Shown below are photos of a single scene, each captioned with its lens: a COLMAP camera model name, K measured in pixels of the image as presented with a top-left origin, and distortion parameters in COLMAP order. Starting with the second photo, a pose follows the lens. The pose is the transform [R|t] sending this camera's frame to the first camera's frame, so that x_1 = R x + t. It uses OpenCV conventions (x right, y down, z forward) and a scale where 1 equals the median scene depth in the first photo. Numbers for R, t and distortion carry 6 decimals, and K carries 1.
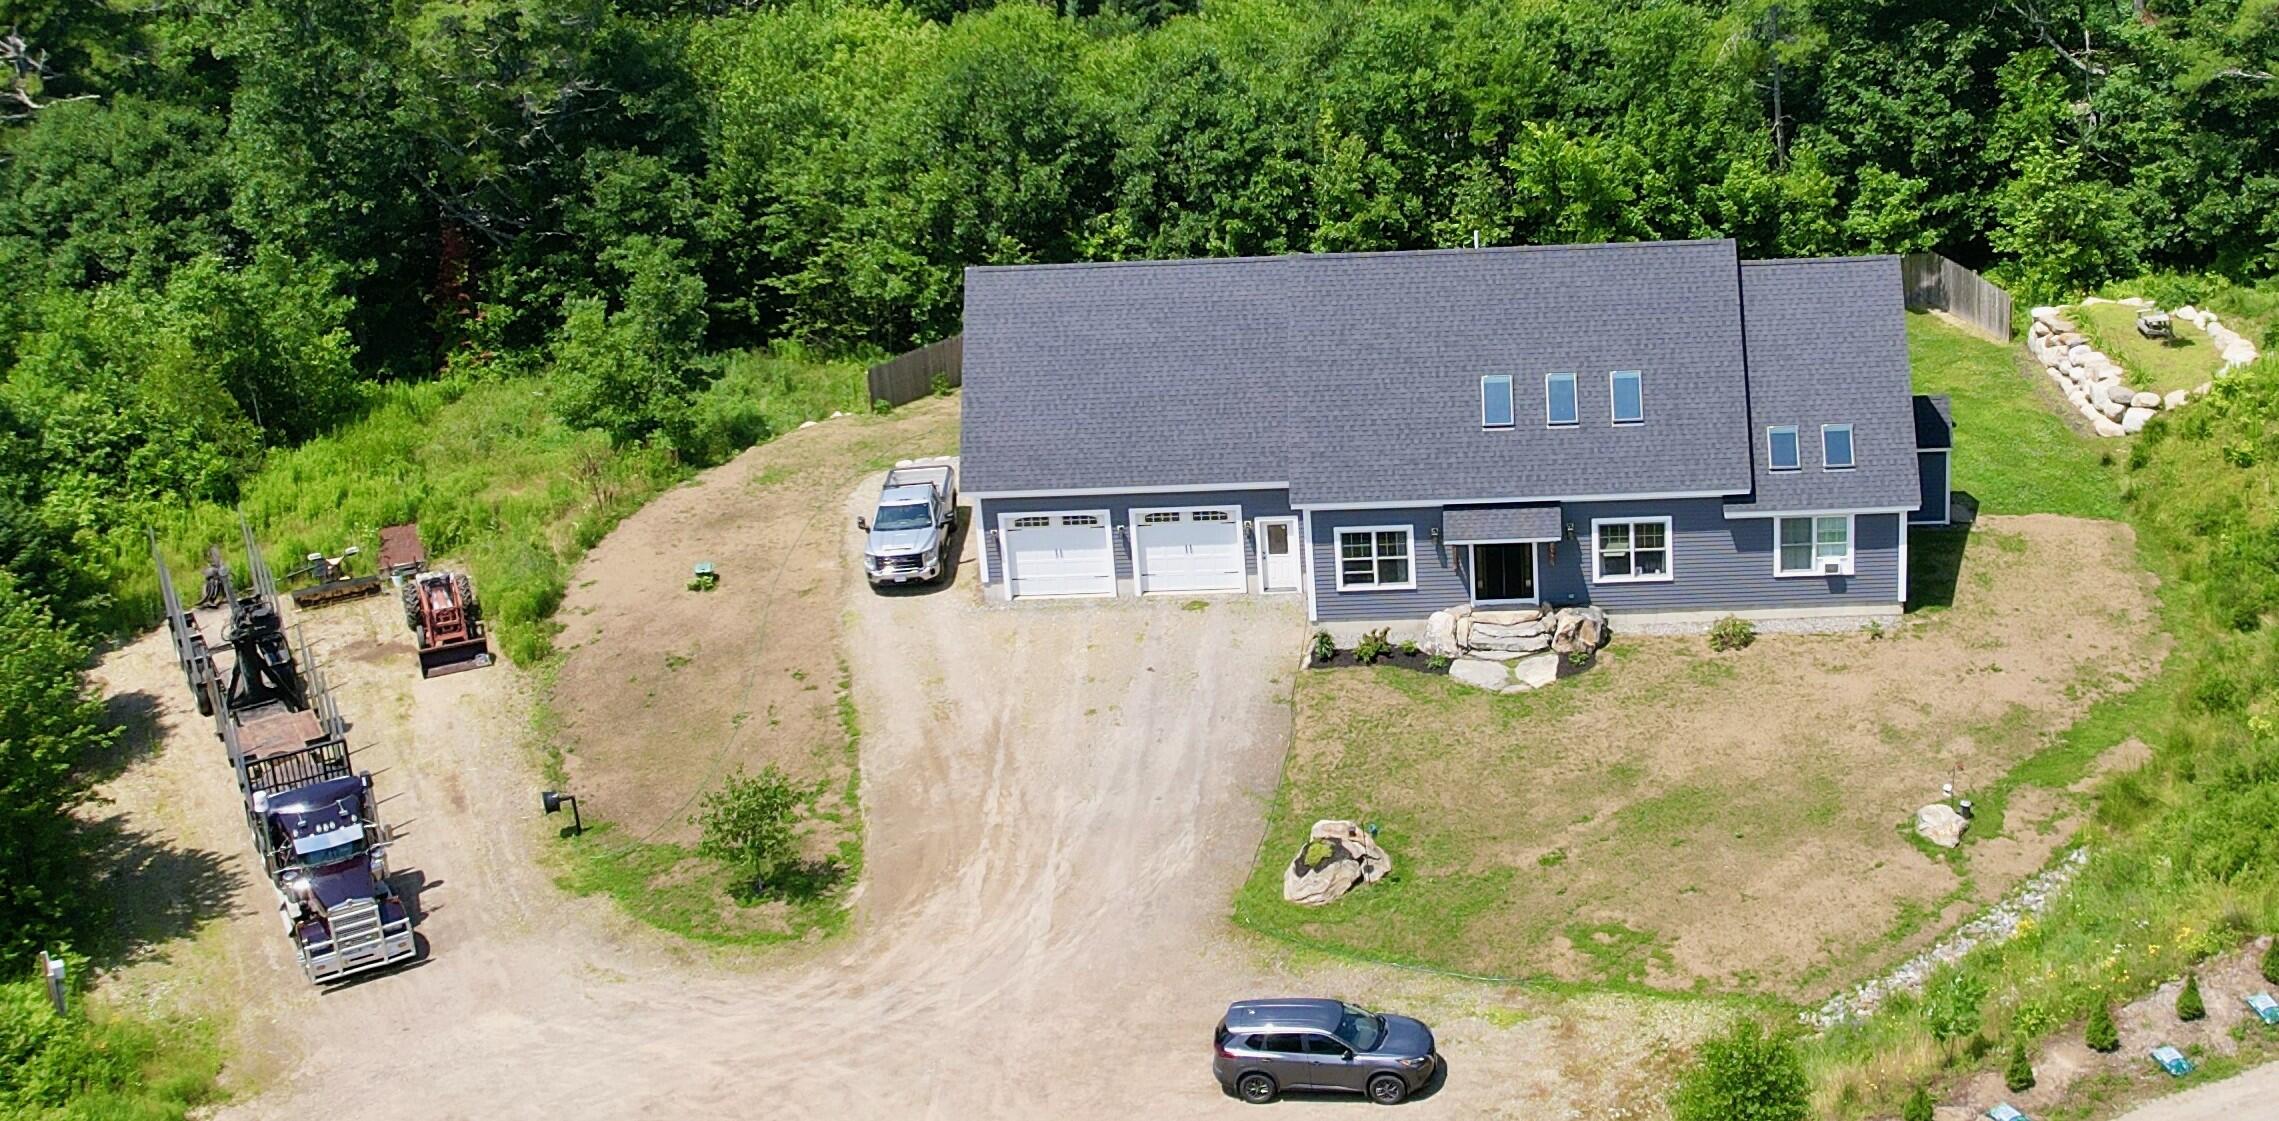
lens RADIAL K [[3499.3, 0, 1139.5], [0, 3499.3, 560.5], [0, 0, 1]] dist [-0.014808, -0.083065]
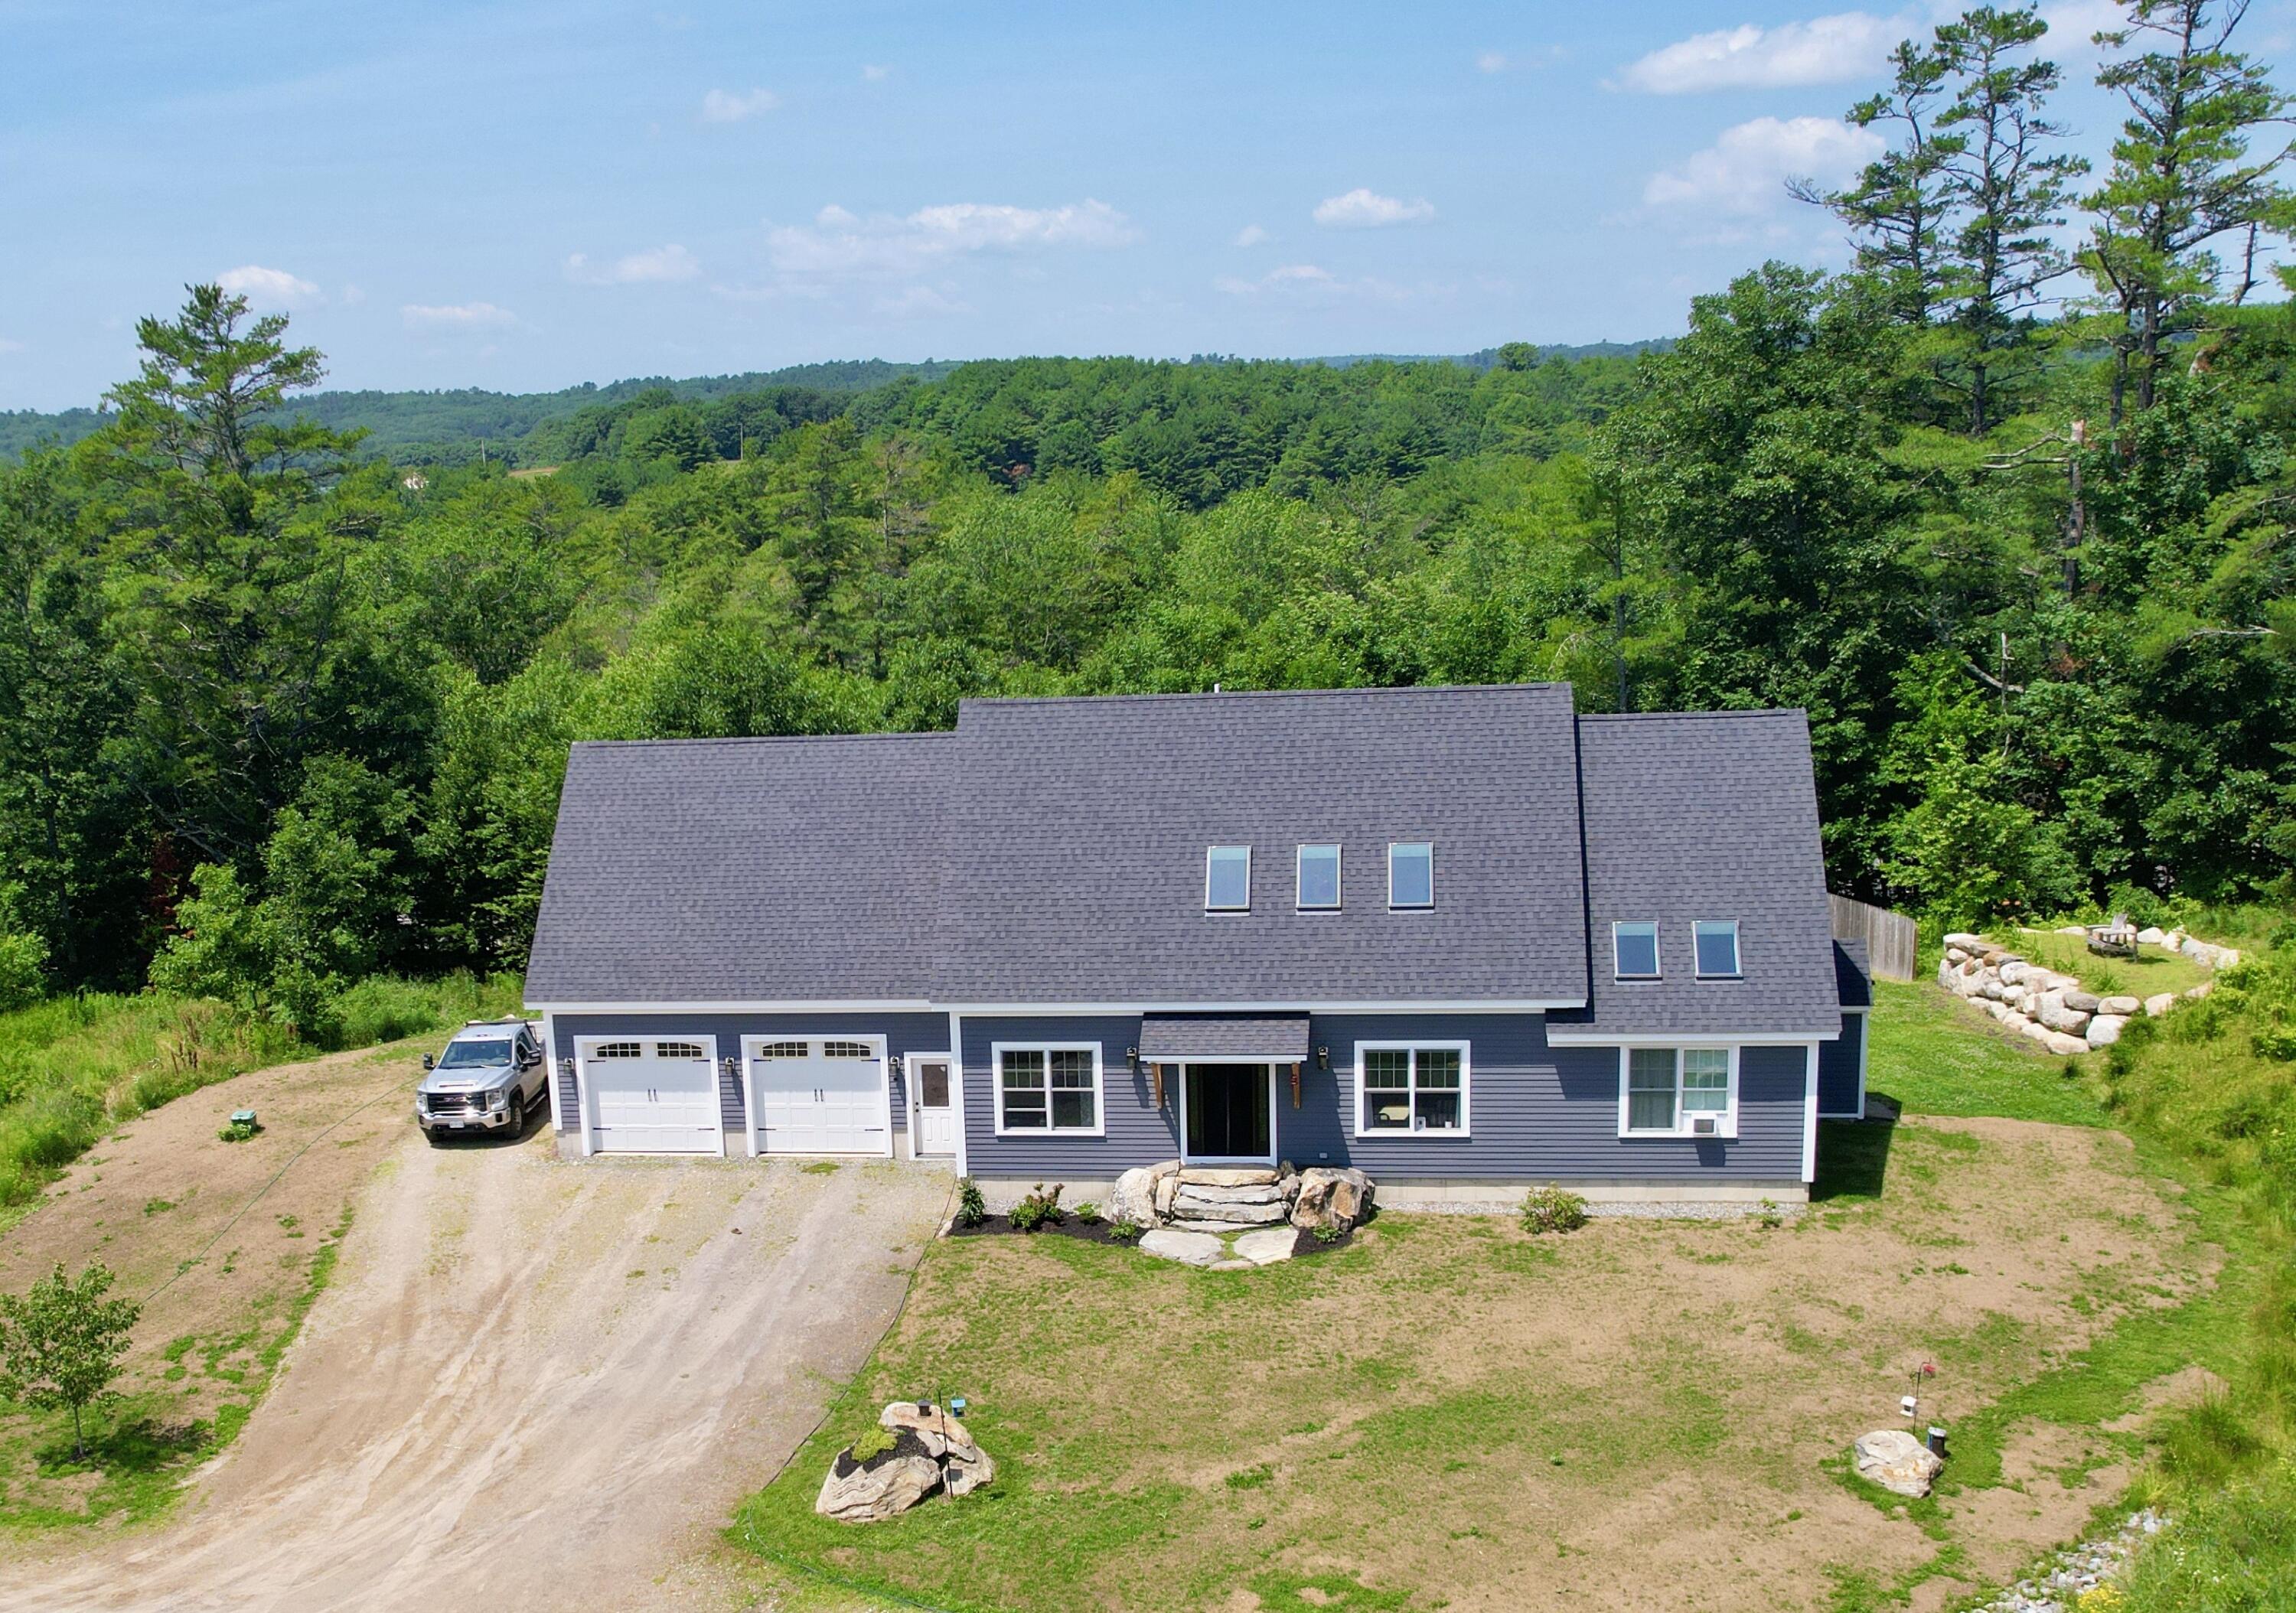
lens RADIAL K [[2551.1, 0, 775.9], [0, 2551.1, 1092.7], [0, 0, 1]] dist [-0.043420, -0.017736]
pose [[0.989534, 0.048784, -0.135805, 0.084236], [-0.068241, 0.987436, -0.142526, 0.079646], [0.127146, 0.150302, 0.980430, 0.484819]]
